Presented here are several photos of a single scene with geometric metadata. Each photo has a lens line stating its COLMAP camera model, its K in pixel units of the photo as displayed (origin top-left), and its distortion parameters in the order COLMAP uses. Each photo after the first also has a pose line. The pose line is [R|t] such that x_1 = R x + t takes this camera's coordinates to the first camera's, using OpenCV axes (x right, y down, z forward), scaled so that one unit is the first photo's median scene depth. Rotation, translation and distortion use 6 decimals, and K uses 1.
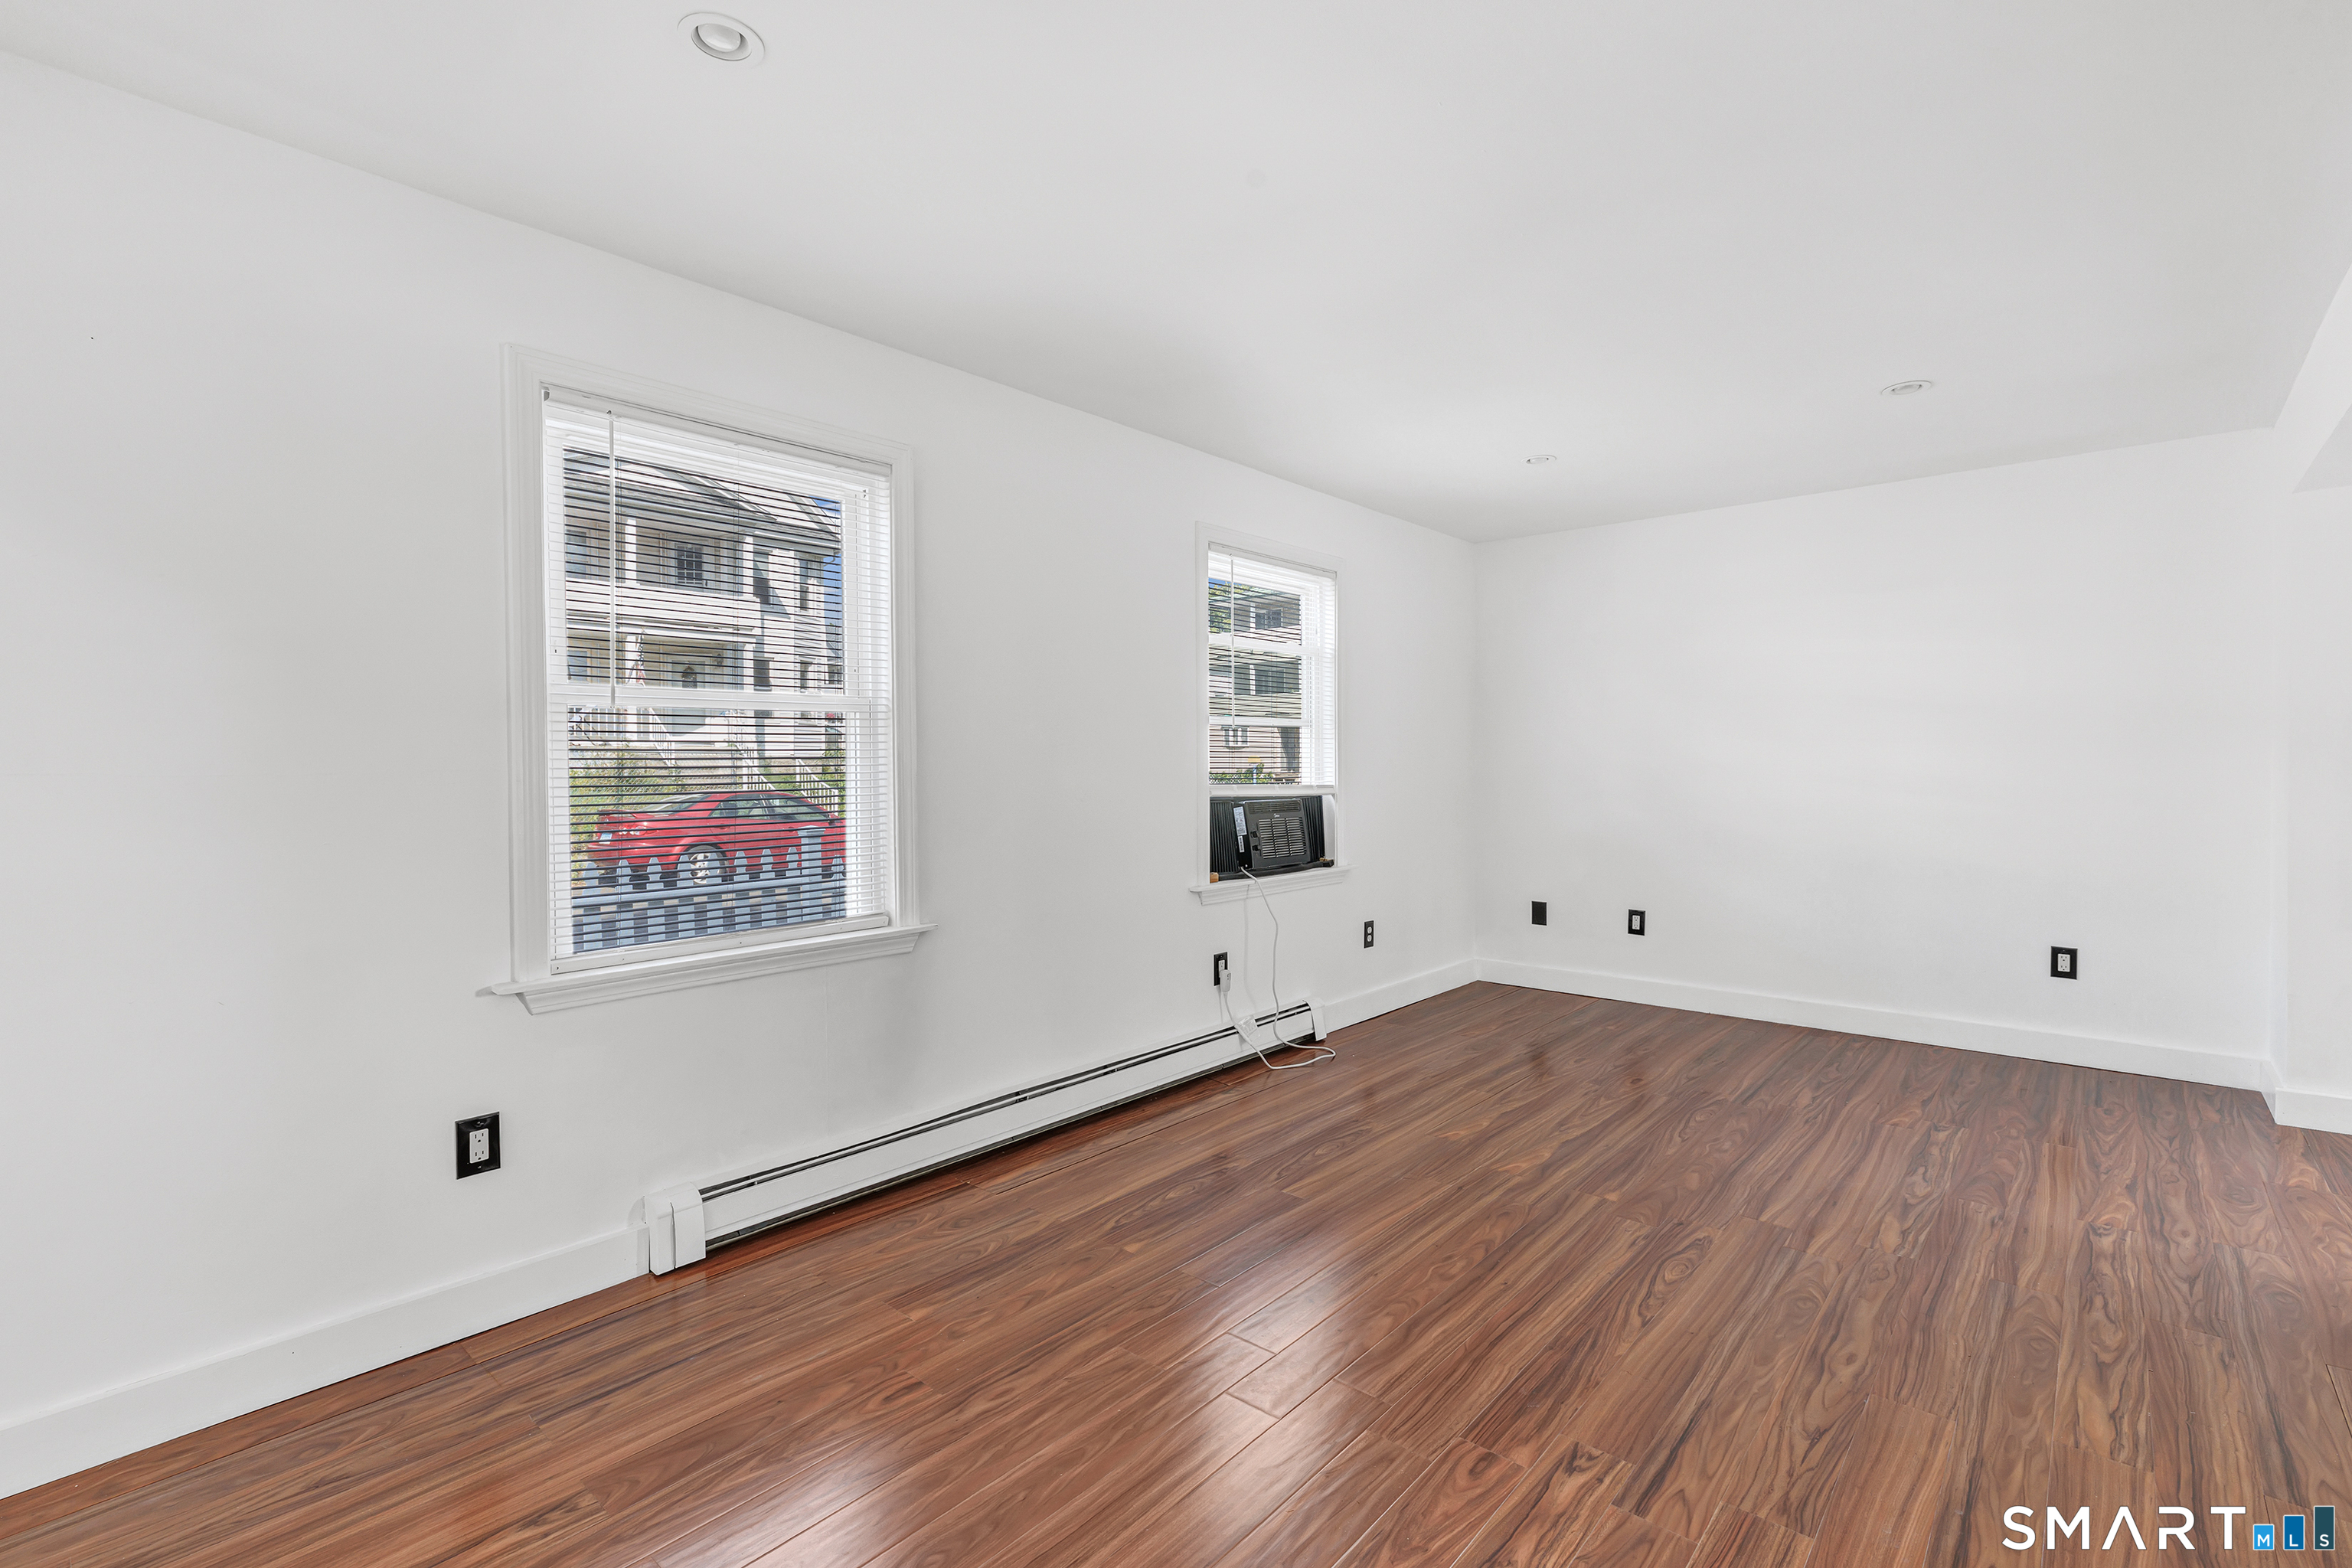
lens RADIAL K [[1076.4, 0, 1180.6], [0, 1076.4, 754.4], [0, 0, 1]] dist [0.001598, -0.000137]
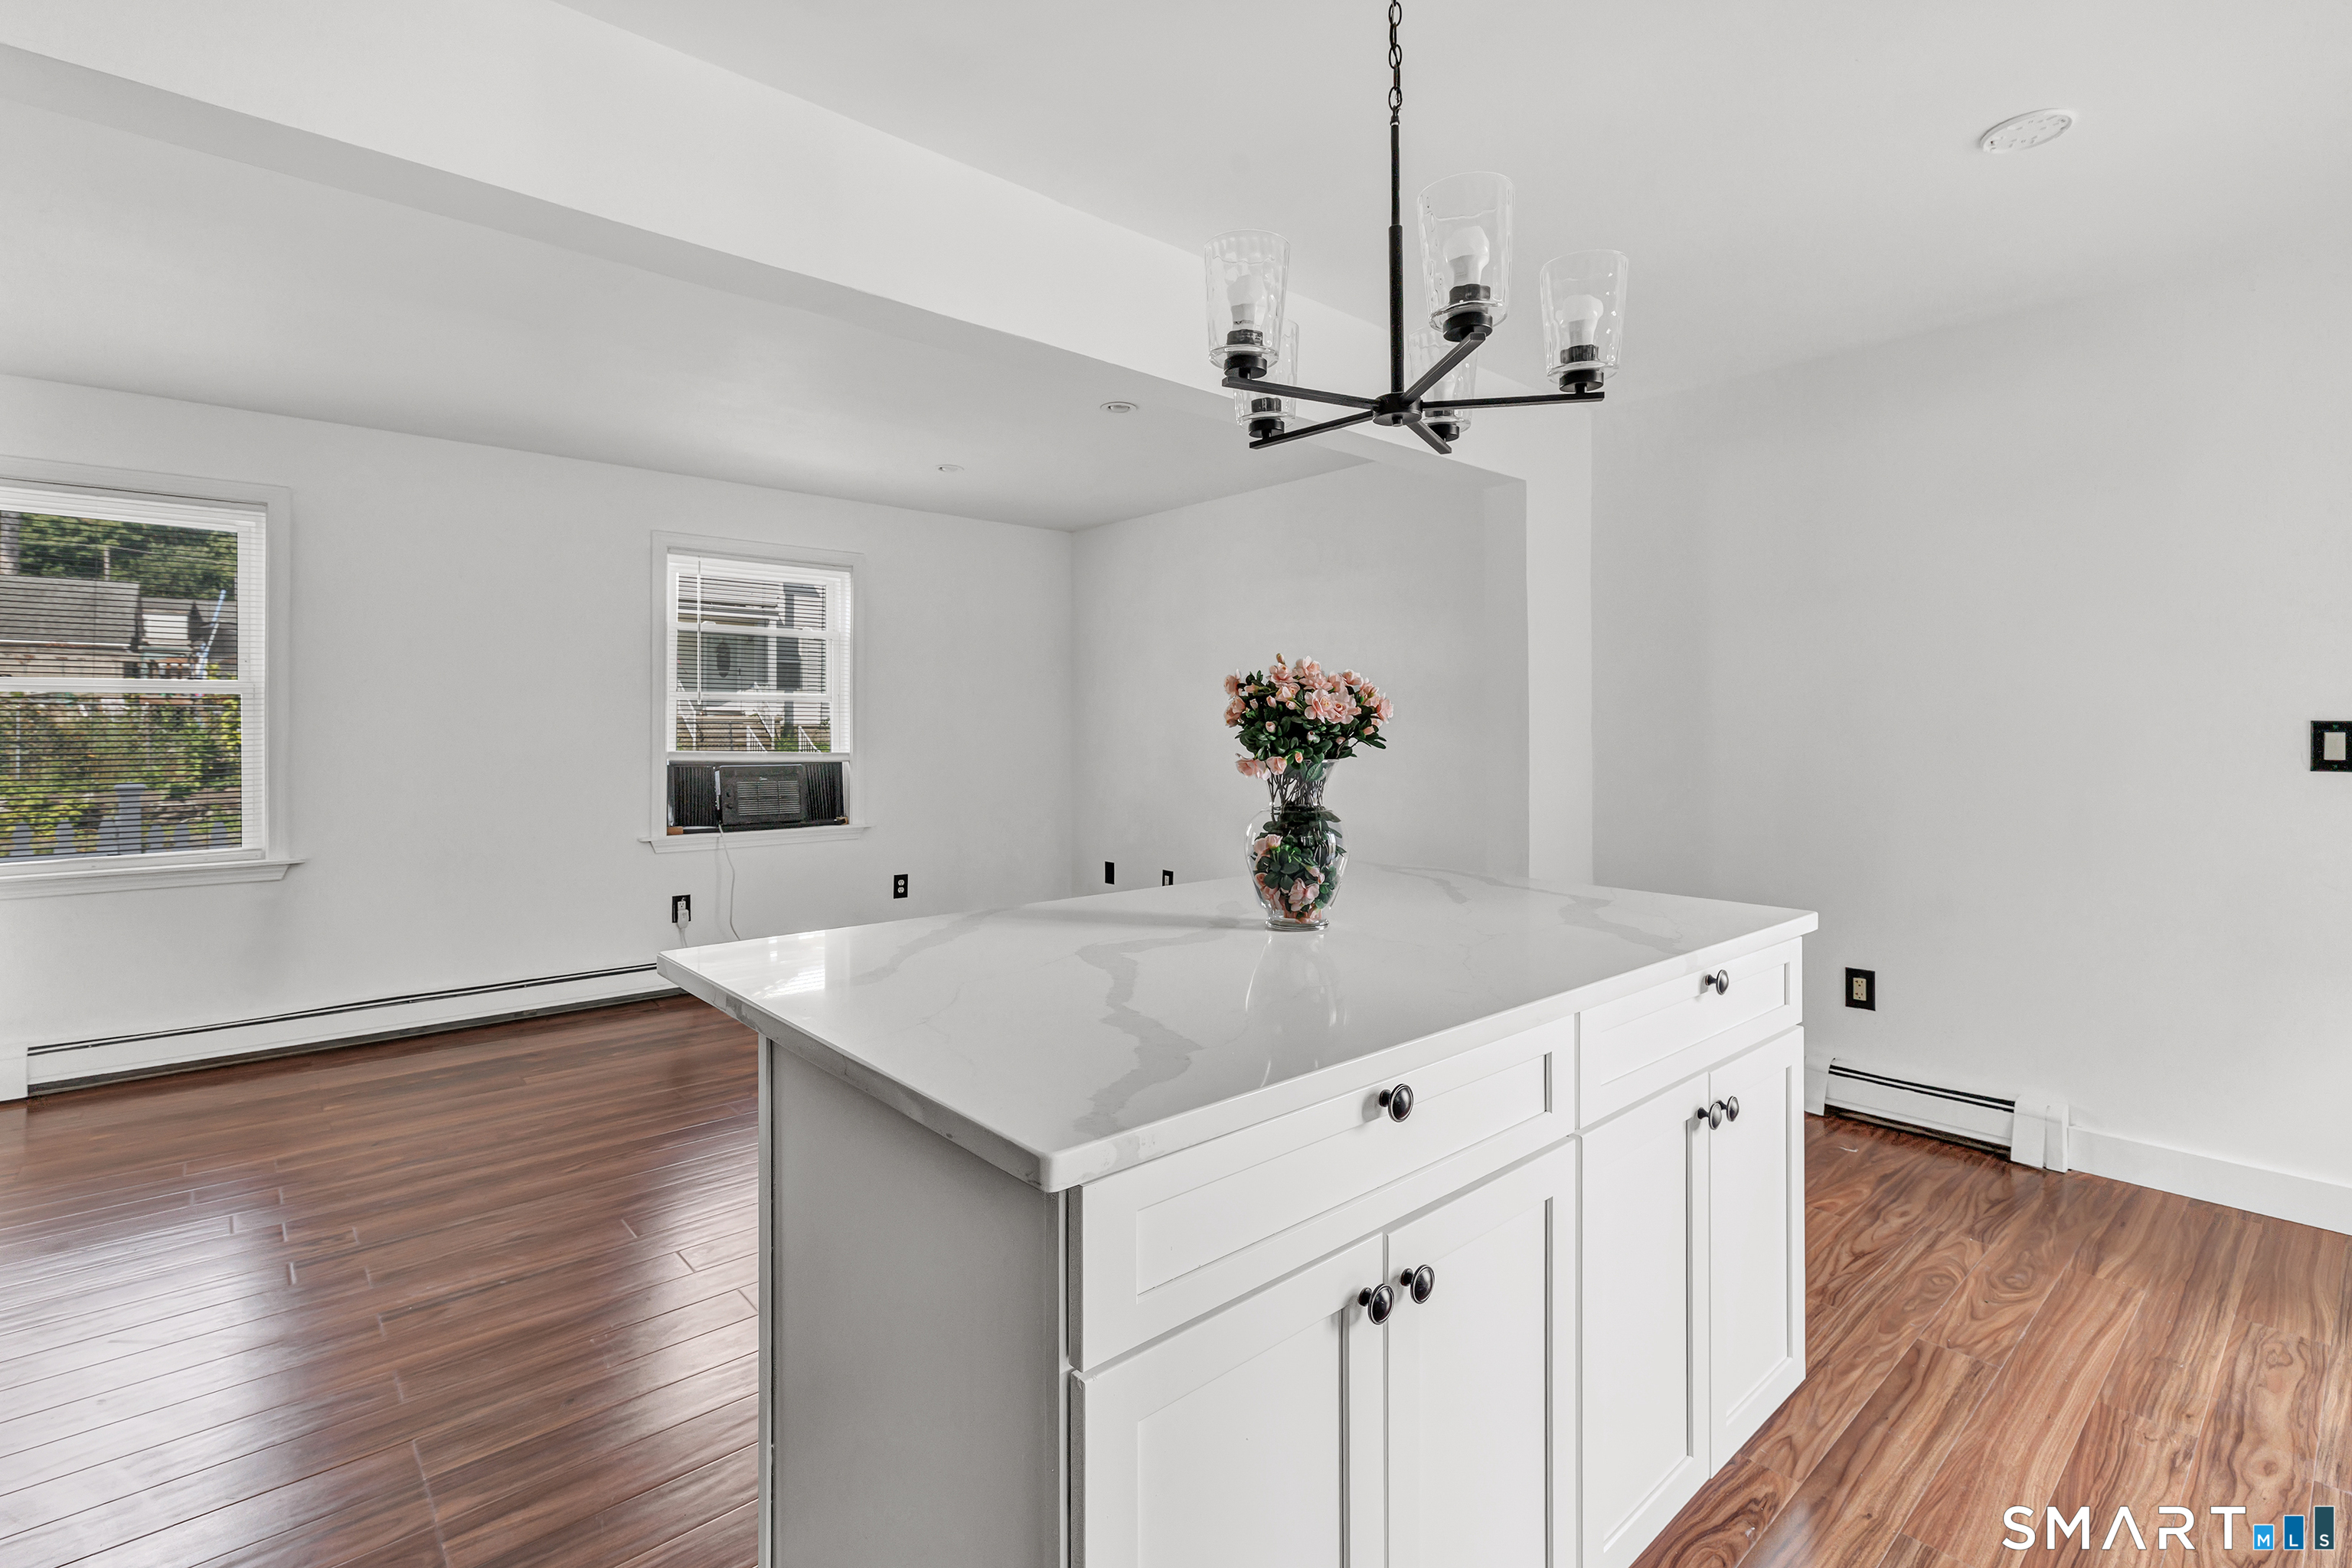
lens RADIAL K [[1076.4, 0, 1173.6], [0, 1076.4, 731.5], [0, 0, 1]] dist [0.001598, -0.000137]
pose [[0.990736, 0.002886, -0.135770, 1.017908], [-0.001996, 0.999976, 0.006685, -0.004686], [0.135786, -0.006352, 0.990718, -0.130444]]
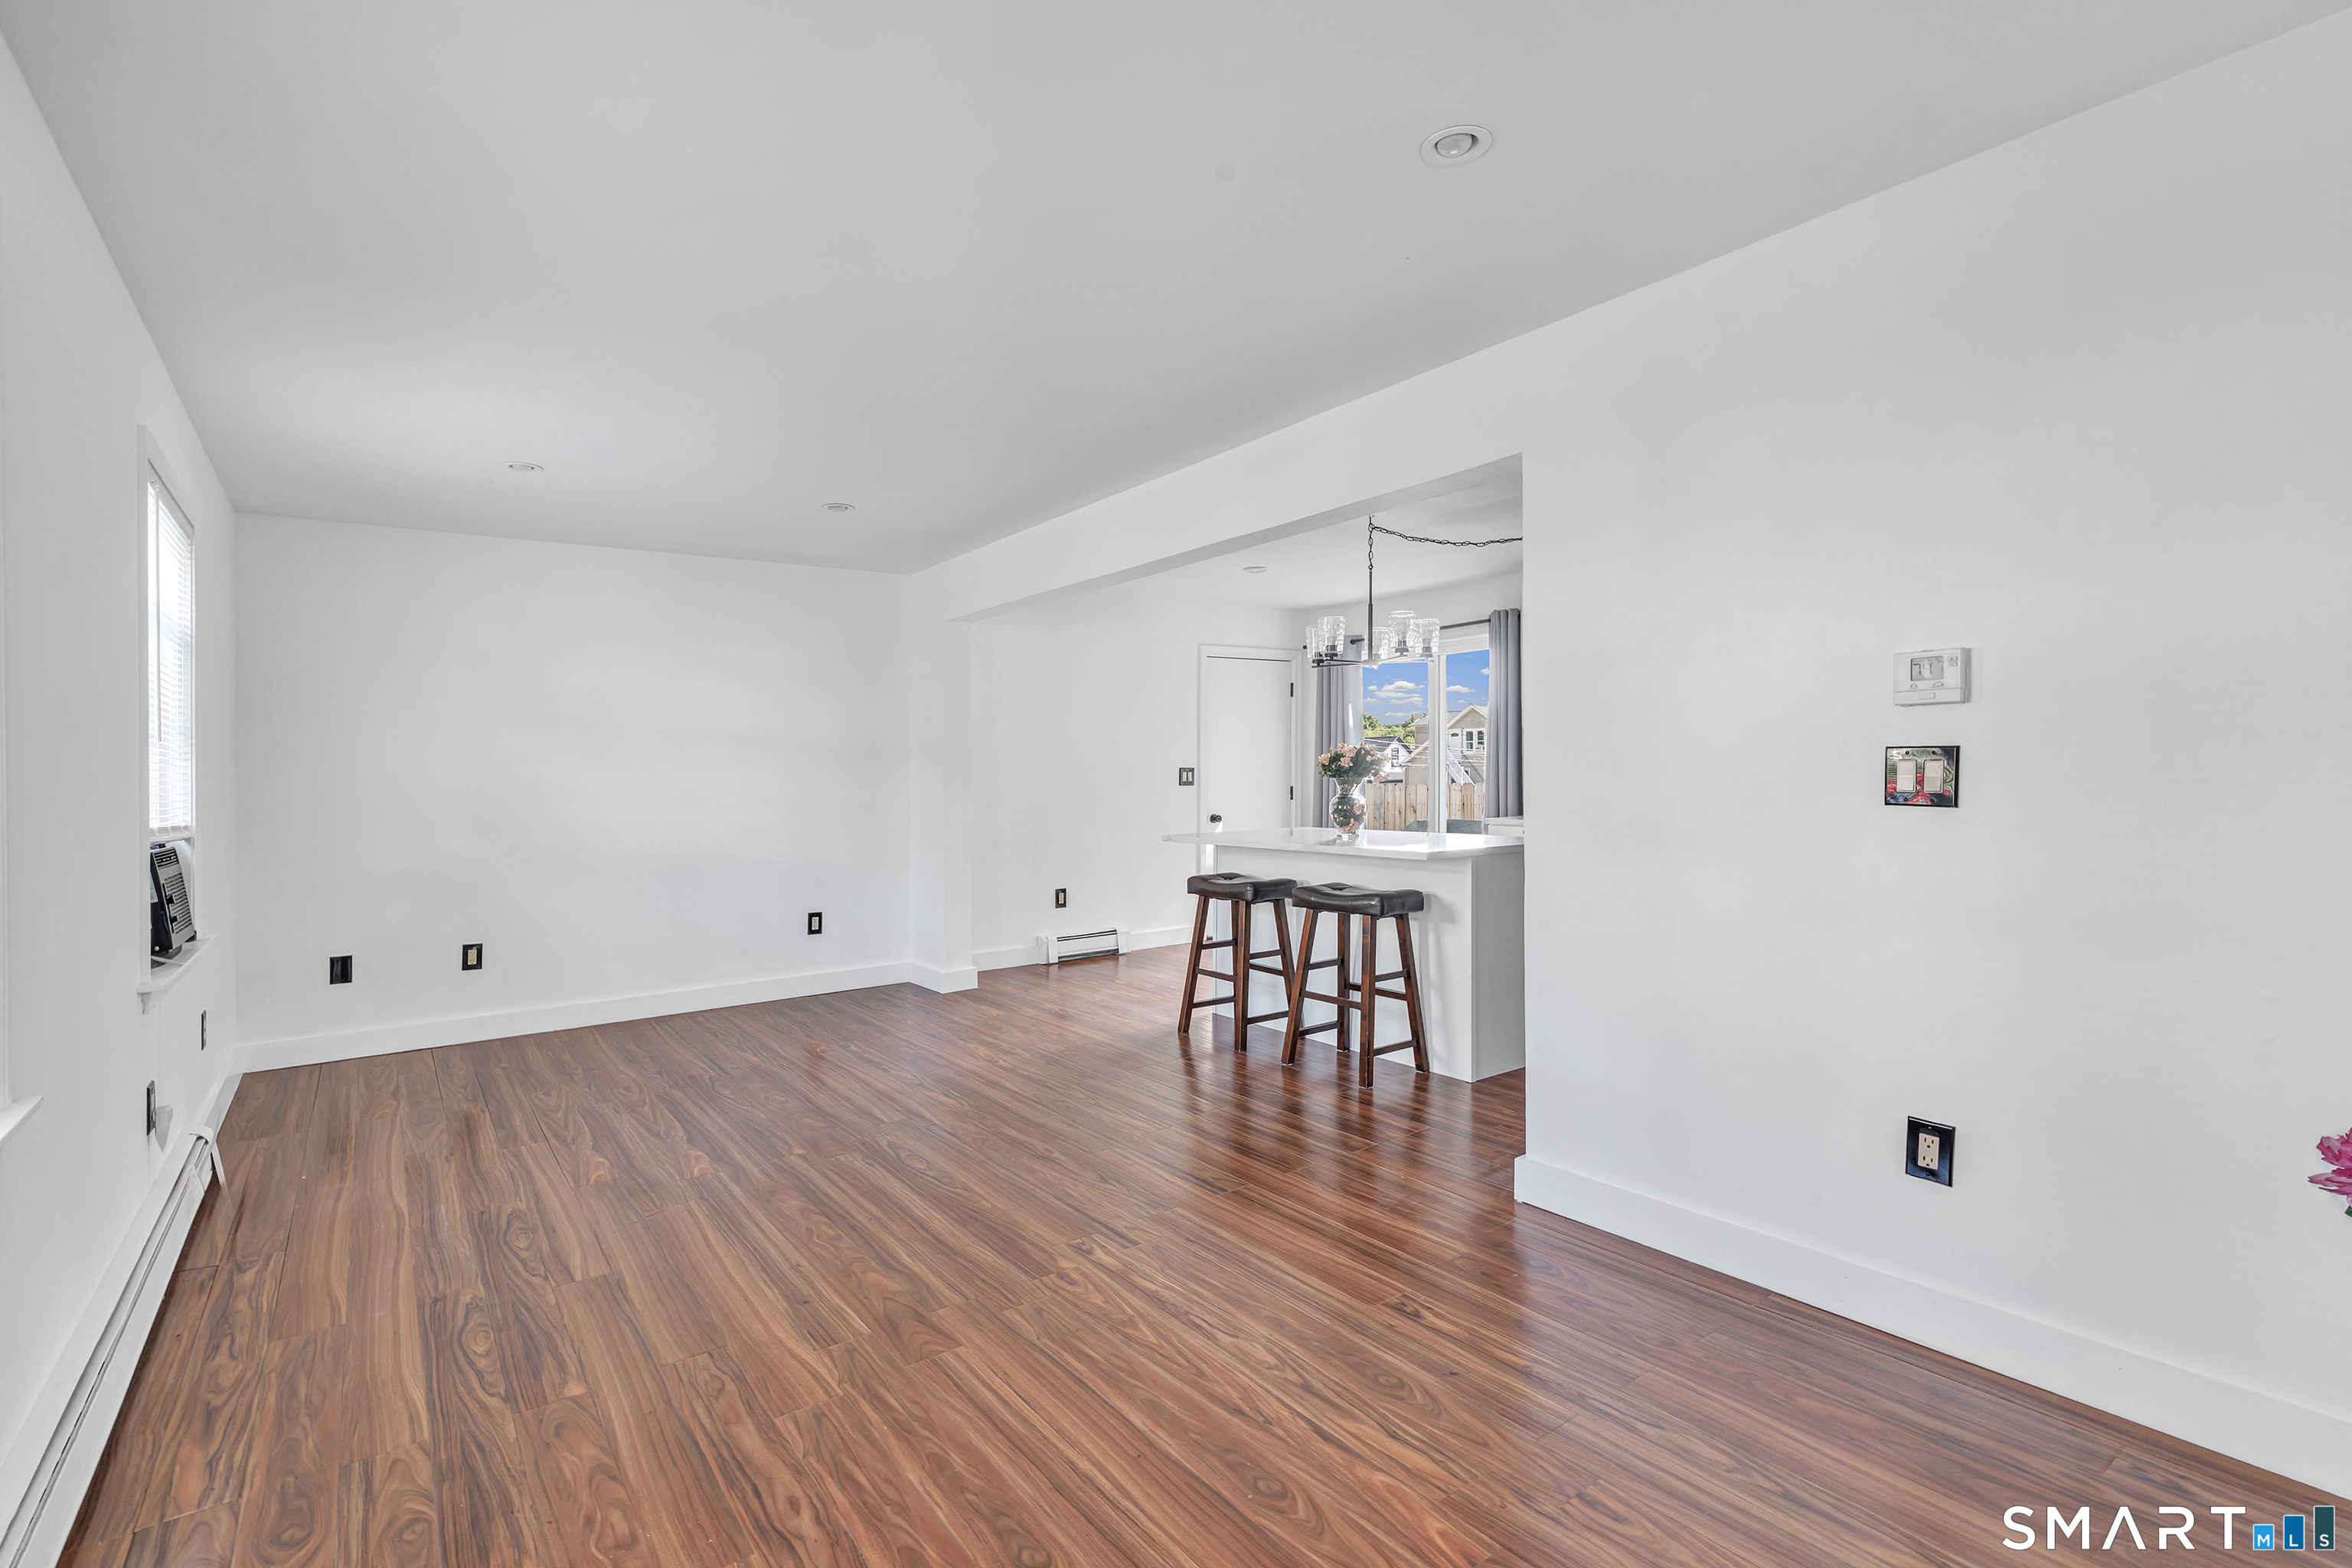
lens RADIAL K [[1076.4, 0, 1153.5], [0, 1076.4, 769.3], [0, 0, 1]] dist [0.001598, -0.000137]
pose [[0.221887, 0.003153, 0.975067, -0.652263], [0.013374, 0.999891, -0.006277, 0.007312], [-0.974981, 0.014433, 0.221821, 0.354631]]
